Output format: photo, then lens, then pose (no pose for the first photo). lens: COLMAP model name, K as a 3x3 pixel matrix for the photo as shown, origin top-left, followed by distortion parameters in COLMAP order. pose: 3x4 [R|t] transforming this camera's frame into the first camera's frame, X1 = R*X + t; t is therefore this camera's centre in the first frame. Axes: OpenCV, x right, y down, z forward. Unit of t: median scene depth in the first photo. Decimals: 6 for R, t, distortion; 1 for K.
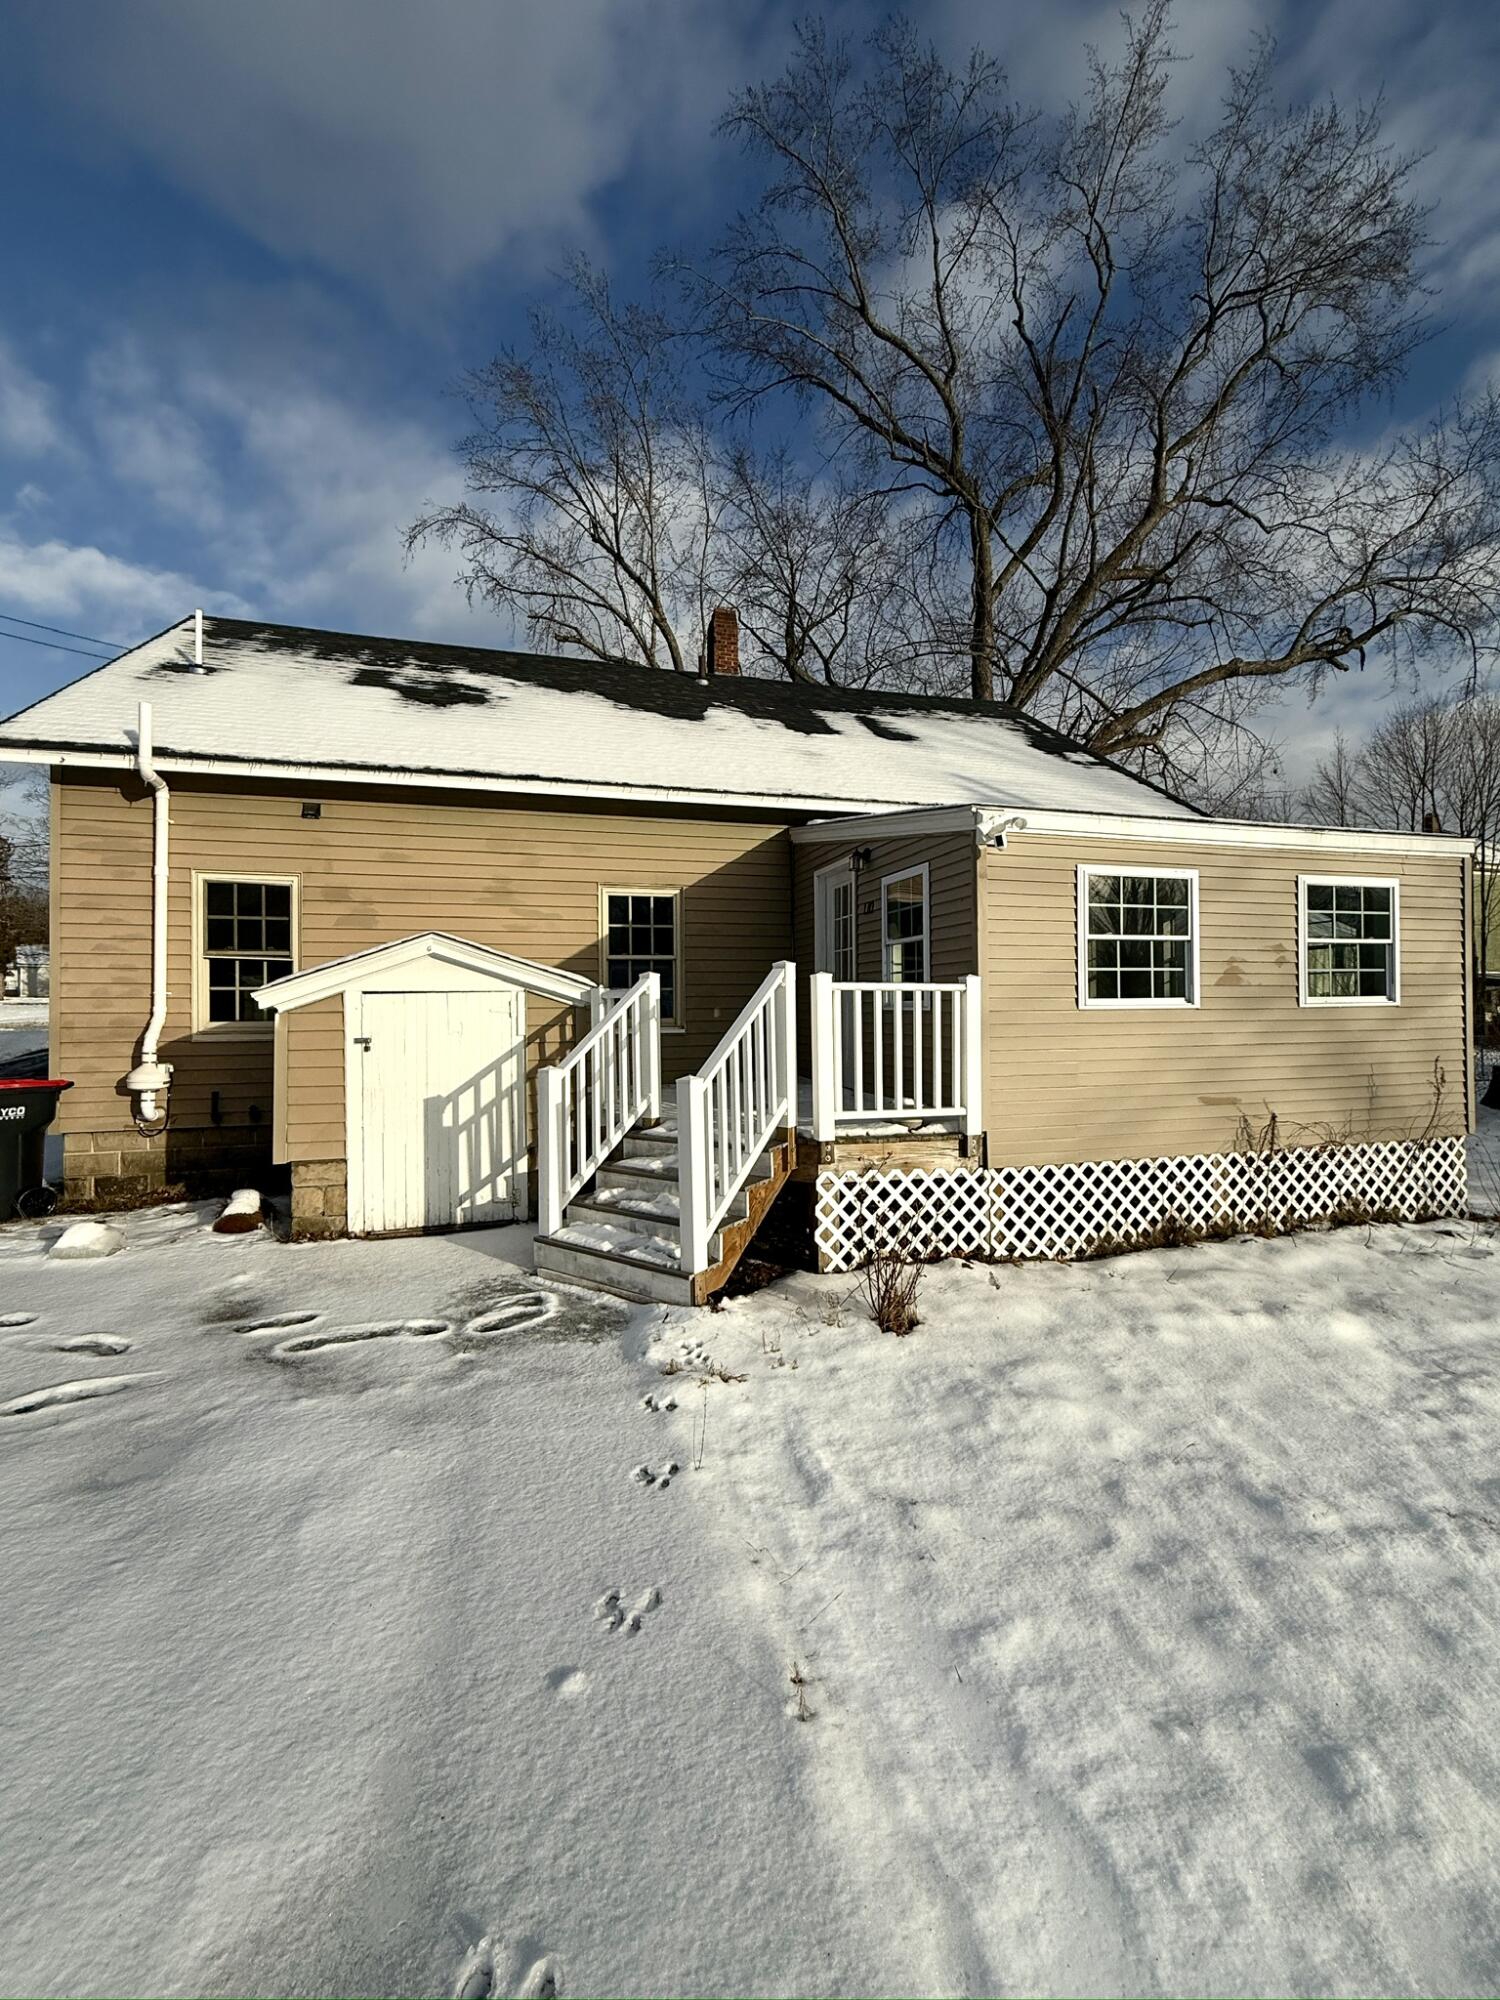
lens RADIAL K [[794.9, 0, 752.1], [0, 794.9, 1002.5], [0, 0, 1]] dist [-0.000717, 0.000263]
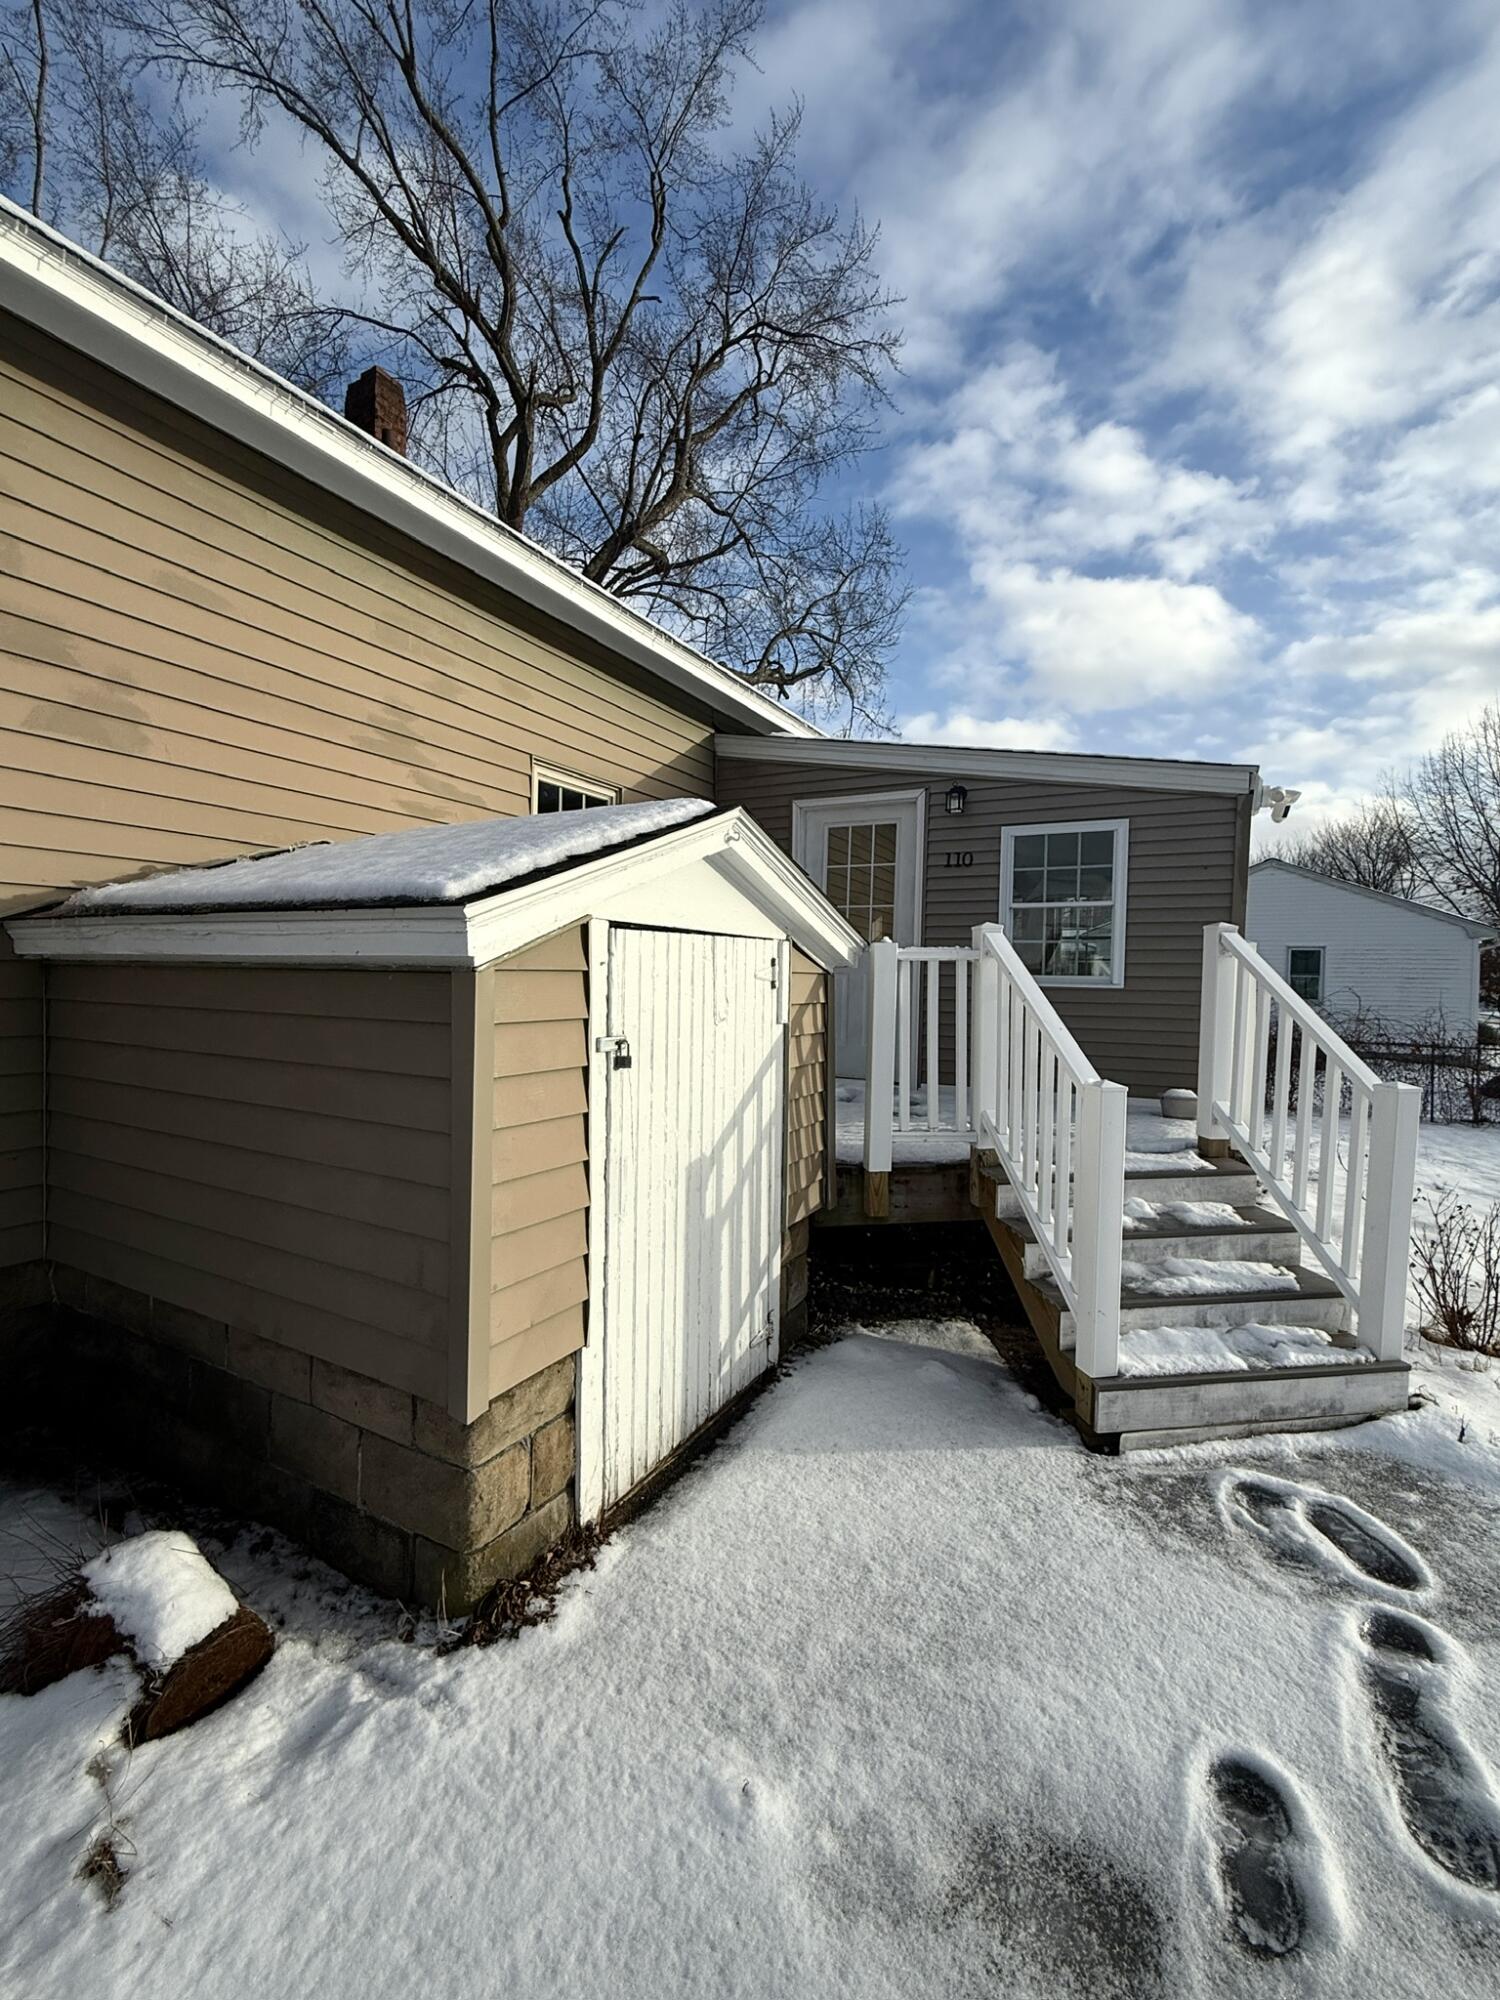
lens RADIAL K [[832.3, 0, 751.0], [0, 832.3, 1002.2], [0, 0, 1]] dist [-0.000725, -0.000270]
pose [[0.712418, 0.002927, 0.701749, -0.893288], [-0.027233, 0.999353, 0.023479, 0.018766], [-0.701227, -0.035838, 0.712037, 0.790759]]
